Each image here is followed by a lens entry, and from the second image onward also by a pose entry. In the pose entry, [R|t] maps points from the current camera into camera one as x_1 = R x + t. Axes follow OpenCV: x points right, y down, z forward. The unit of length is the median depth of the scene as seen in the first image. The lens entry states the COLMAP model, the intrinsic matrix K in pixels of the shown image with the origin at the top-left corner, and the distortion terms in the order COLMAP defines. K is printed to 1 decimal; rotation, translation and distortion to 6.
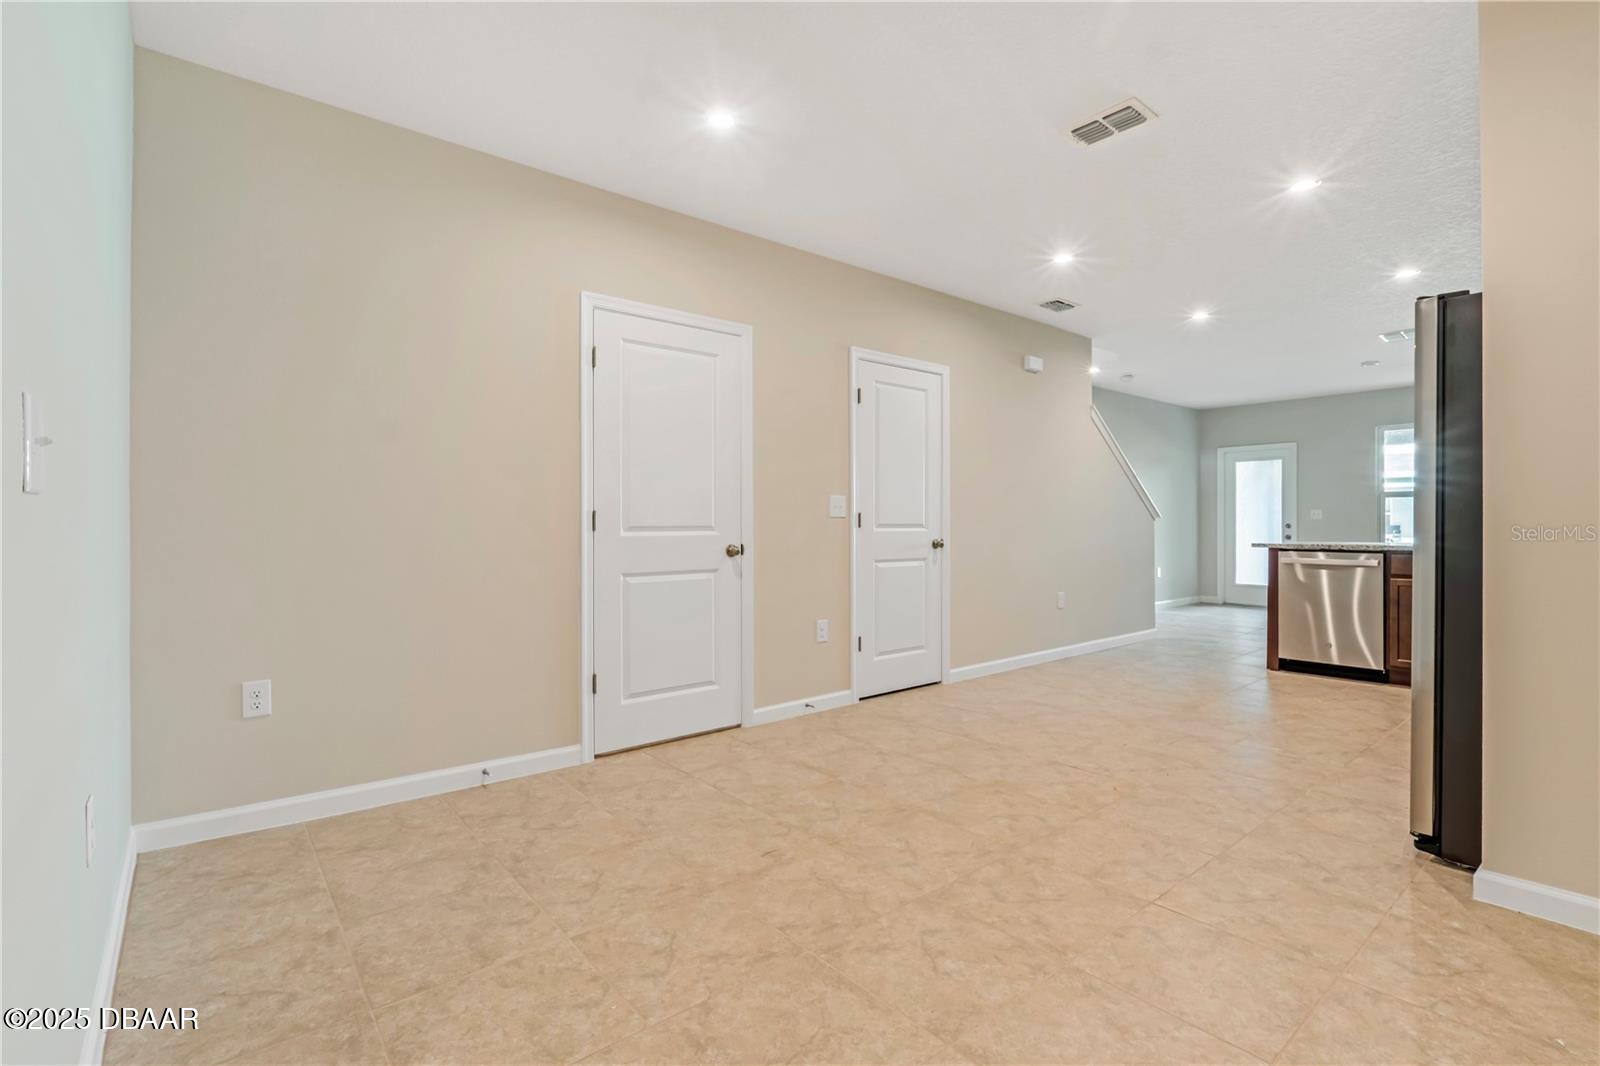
lens RADIAL K [[735.6, 0, 795.6], [0, 735.6, 524.0], [0, 0, 1]] dist [0.010846, -0.000049]
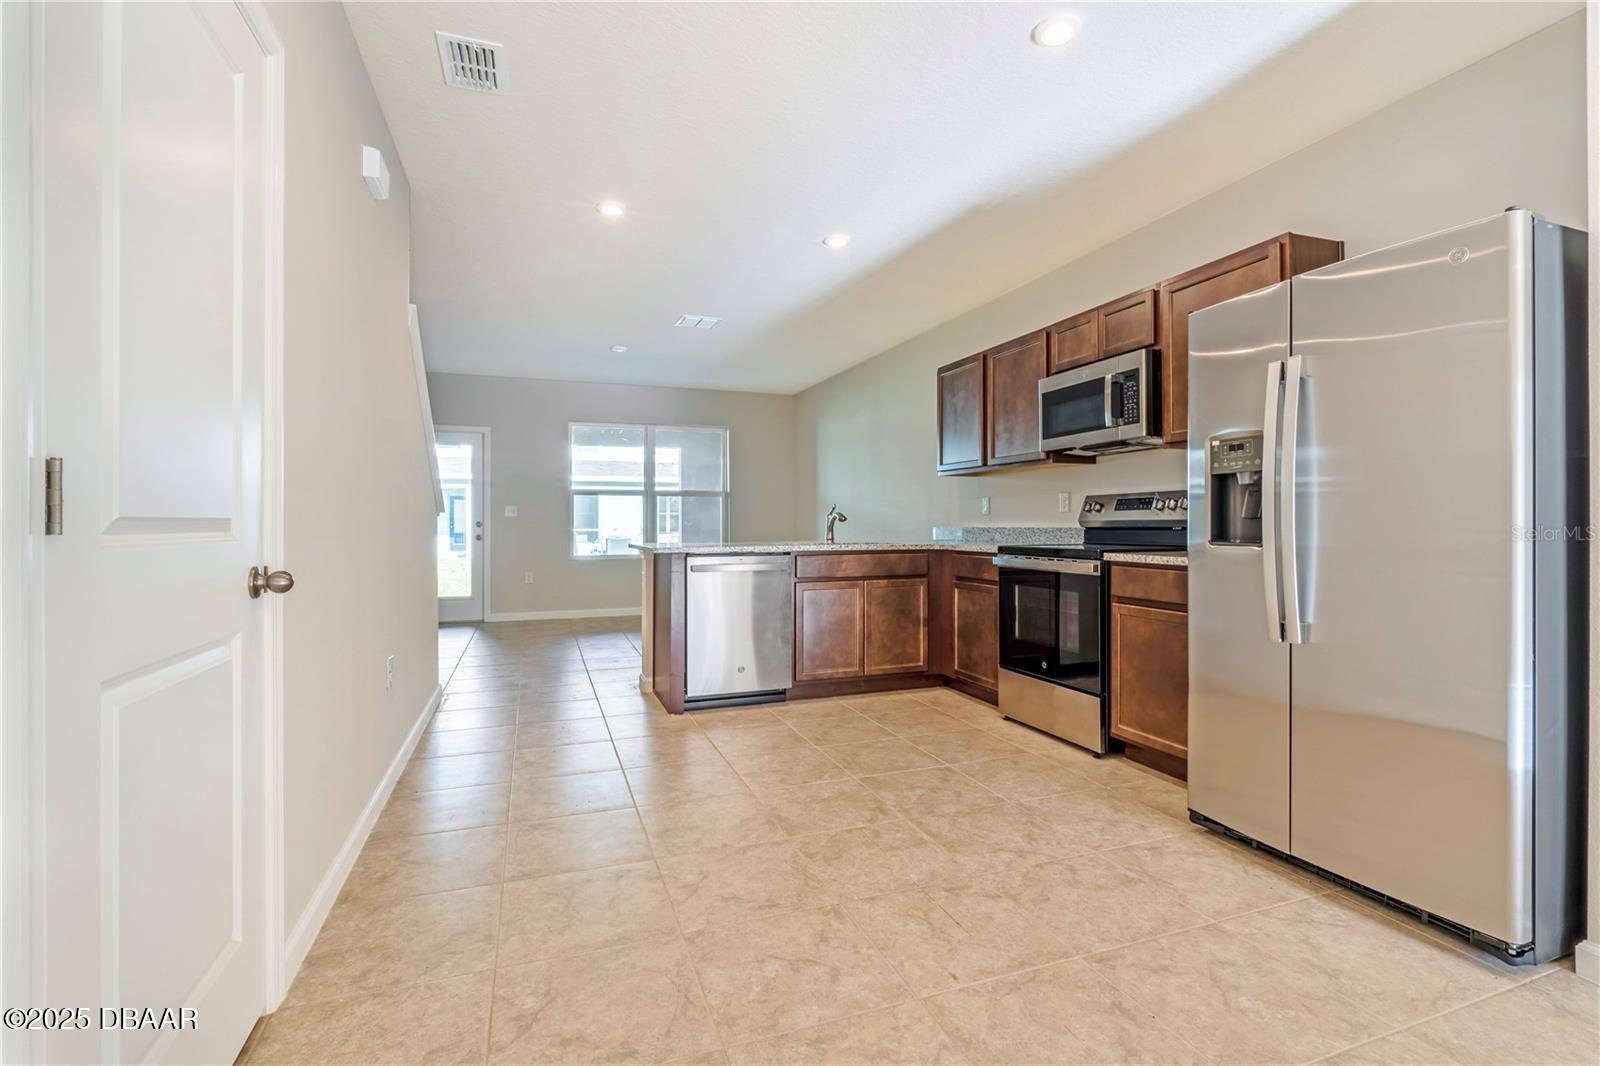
lens RADIAL K [[735.6, 0, 795.6], [0, 735.6, 524.0], [0, 0, 1]] dist [0.010846, -0.000049]
pose [[0.299981, -0.000983, 0.953945, -0.020715], [-0.000712, 0.999999, 0.001254, 0.000499], [-0.953945, -0.001055, 0.299980, 0.410293]]
